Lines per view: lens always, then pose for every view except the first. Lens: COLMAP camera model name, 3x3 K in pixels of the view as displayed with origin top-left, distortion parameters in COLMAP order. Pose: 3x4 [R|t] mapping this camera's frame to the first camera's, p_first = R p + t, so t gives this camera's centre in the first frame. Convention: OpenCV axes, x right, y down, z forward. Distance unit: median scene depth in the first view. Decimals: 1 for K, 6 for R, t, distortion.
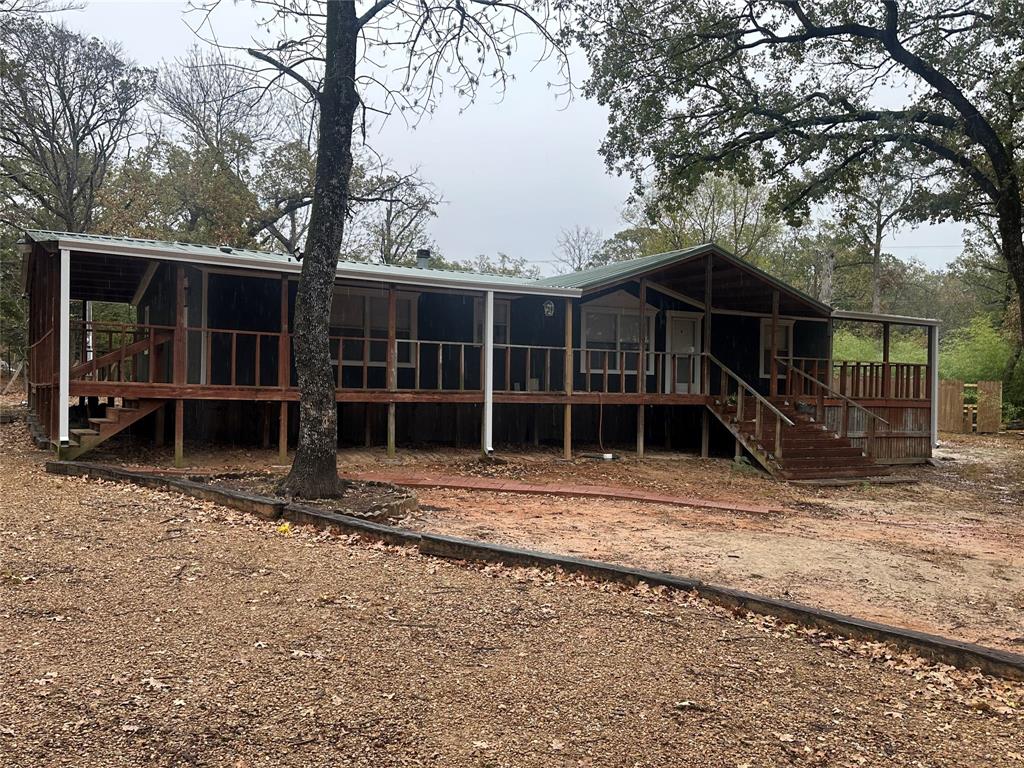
lens RADIAL K [[886.8, 0, 512.0], [0, 886.8, 384.0], [0, 0, 1]] dist [0.178434, -0.291510]
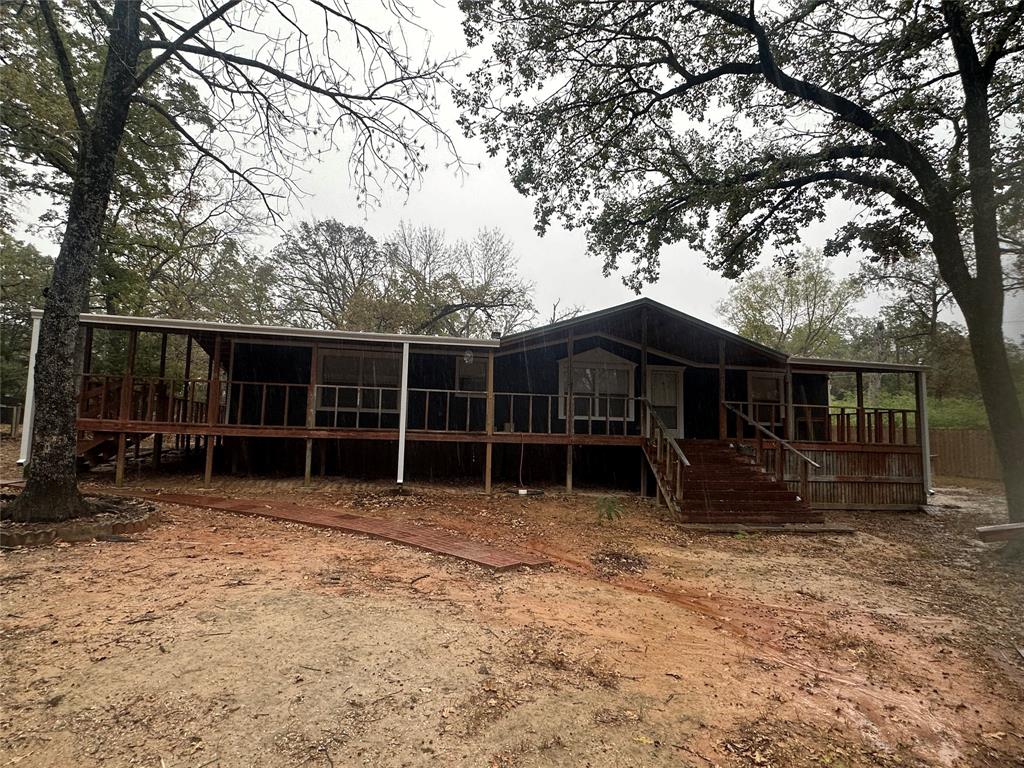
lens RADIAL K [[552.1, 0, 512.0], [0, 552.1, 384.0], [0, 0, 1]] dist [0.002550, 0.000552]
pose [[0.937641, -0.029813, -0.346326, 0.313867], [-0.006224, 0.994715, -0.102481, 0.018937], [0.347551, 0.098246, 0.932500, 0.342286]]
